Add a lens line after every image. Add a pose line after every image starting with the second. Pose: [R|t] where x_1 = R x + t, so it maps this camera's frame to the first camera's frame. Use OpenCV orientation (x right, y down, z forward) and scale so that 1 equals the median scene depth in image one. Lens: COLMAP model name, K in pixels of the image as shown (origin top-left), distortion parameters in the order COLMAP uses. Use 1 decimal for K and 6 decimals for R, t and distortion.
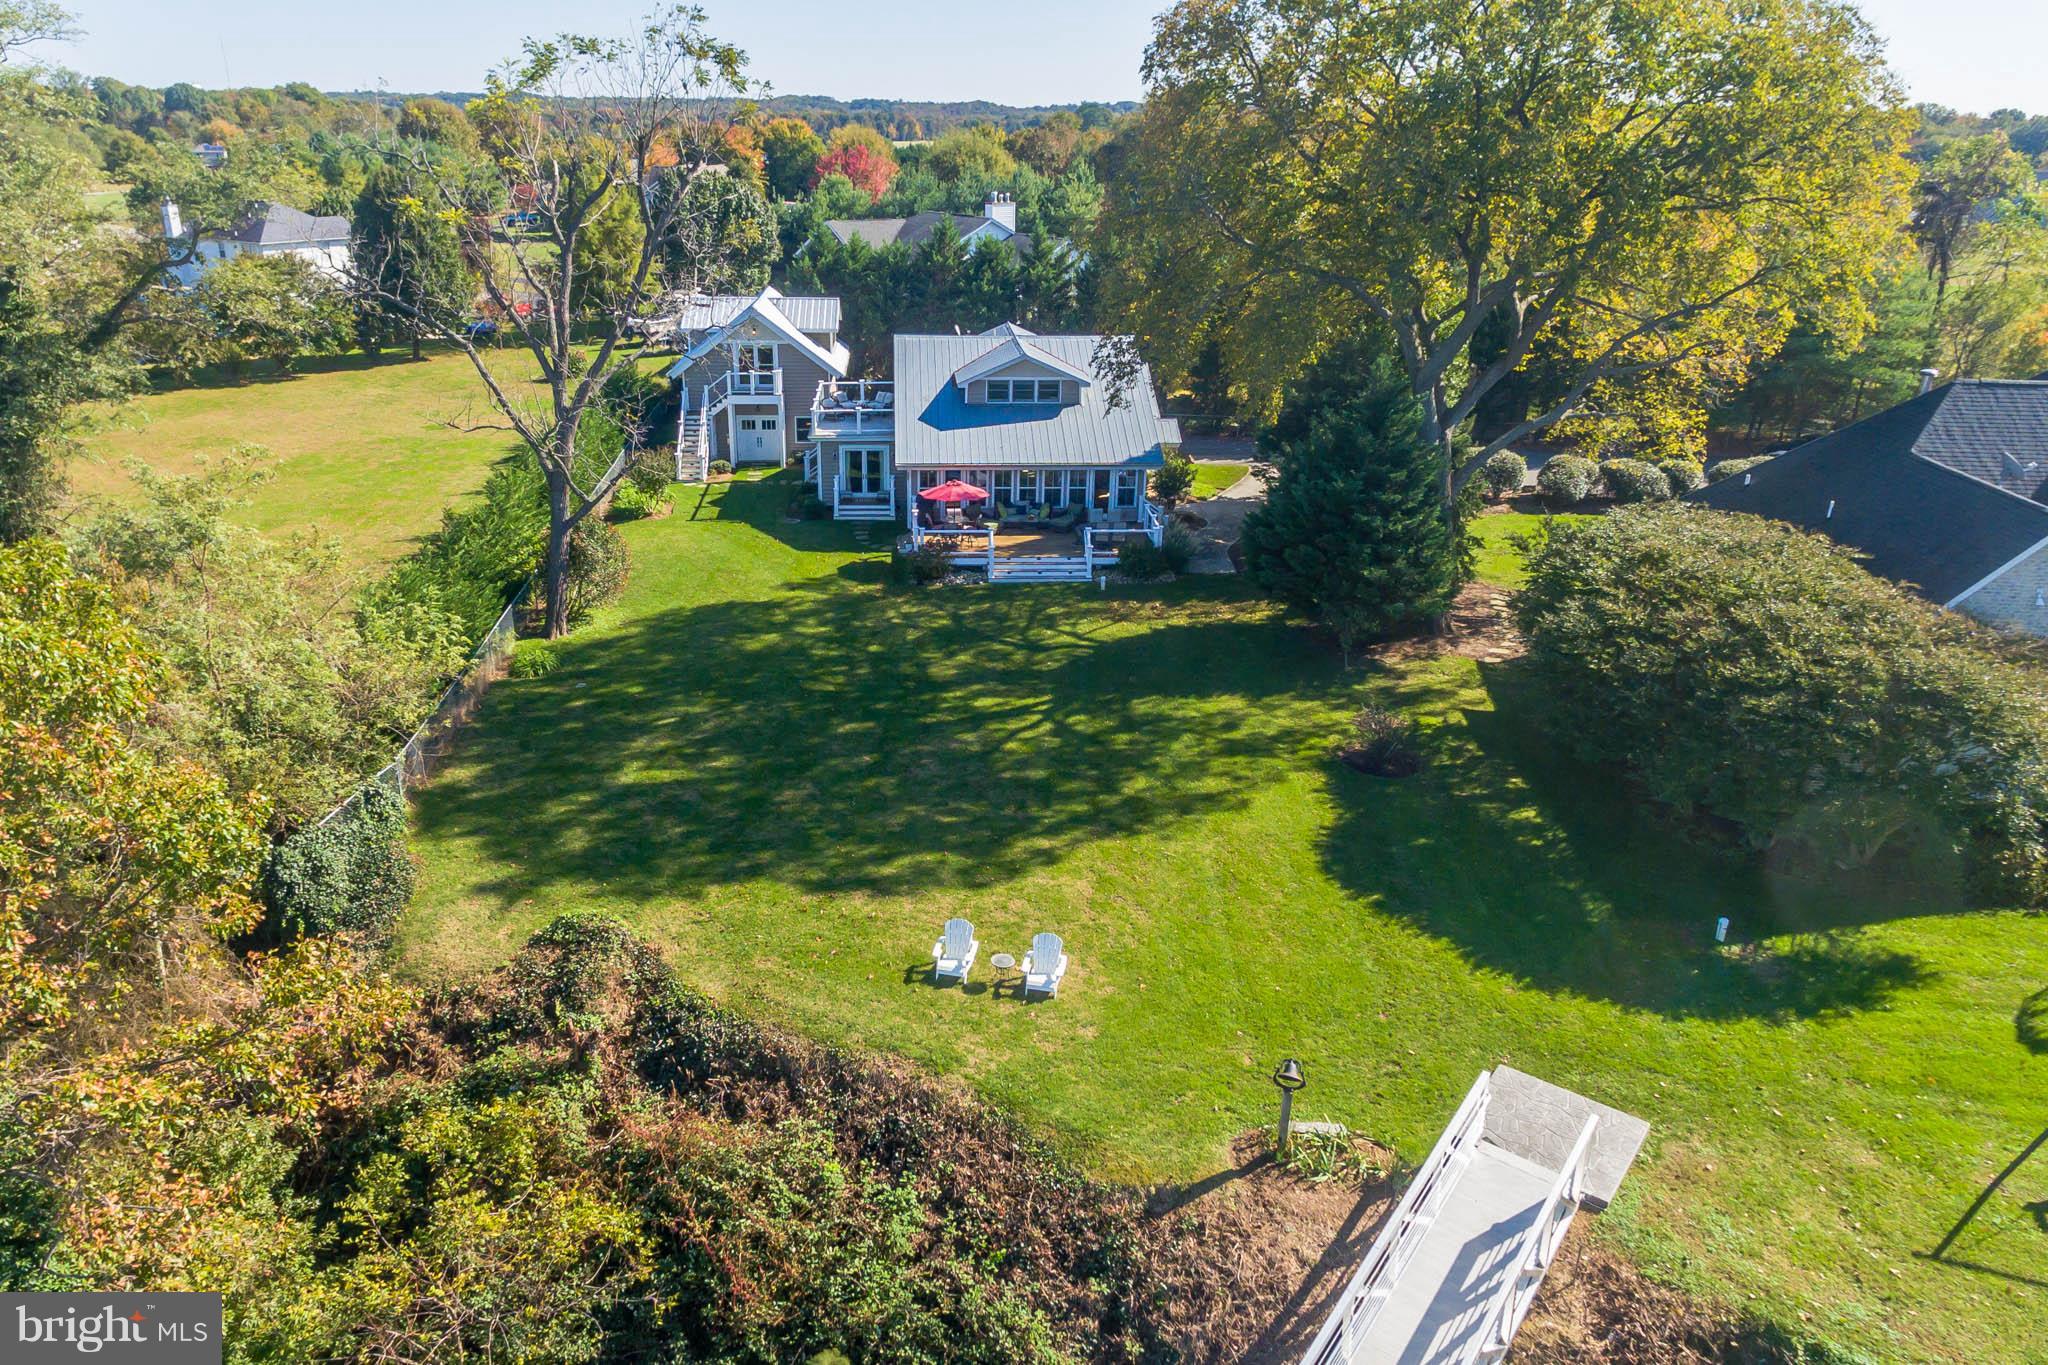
lens RADIAL K [[933.8, 0, 1030.7], [0, 933.8, 690.4], [0, 0, 1]] dist [0.000028, -0.000023]
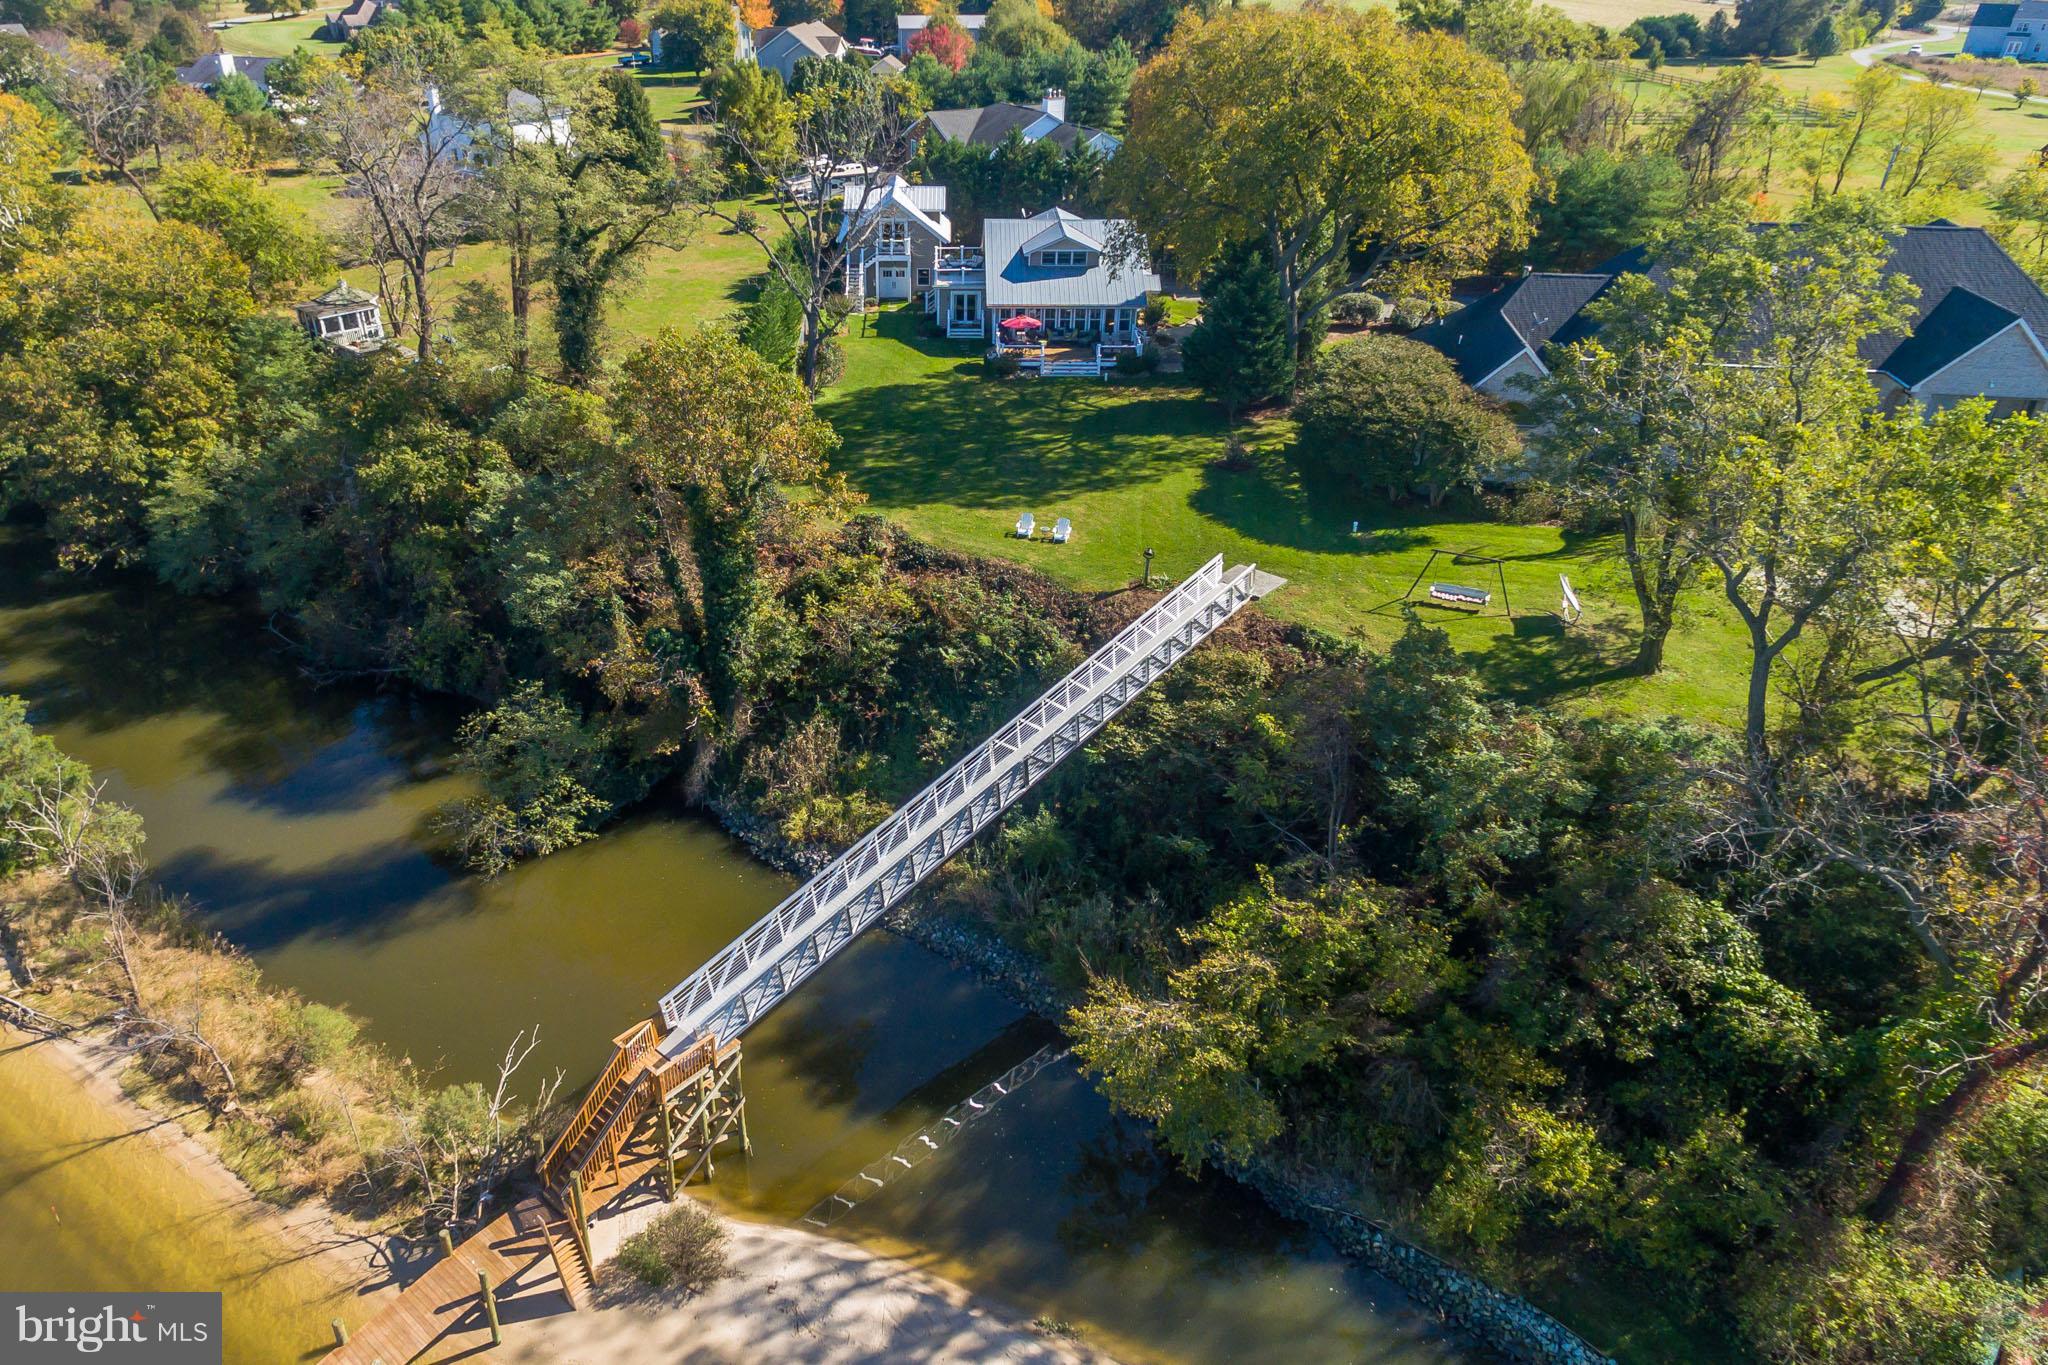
lens RADIAL K [[1272.8, 0, 987.0], [0, 1272.8, 682.1], [0, 0, 1]] dist [0.001224, 0.000116]
pose [[0.996963, 0.026568, -0.073198, 0.043540], [-0.019052, 0.994650, 0.101534, 0.208660], [0.075504, -0.099831, 0.992136, -1.390538]]
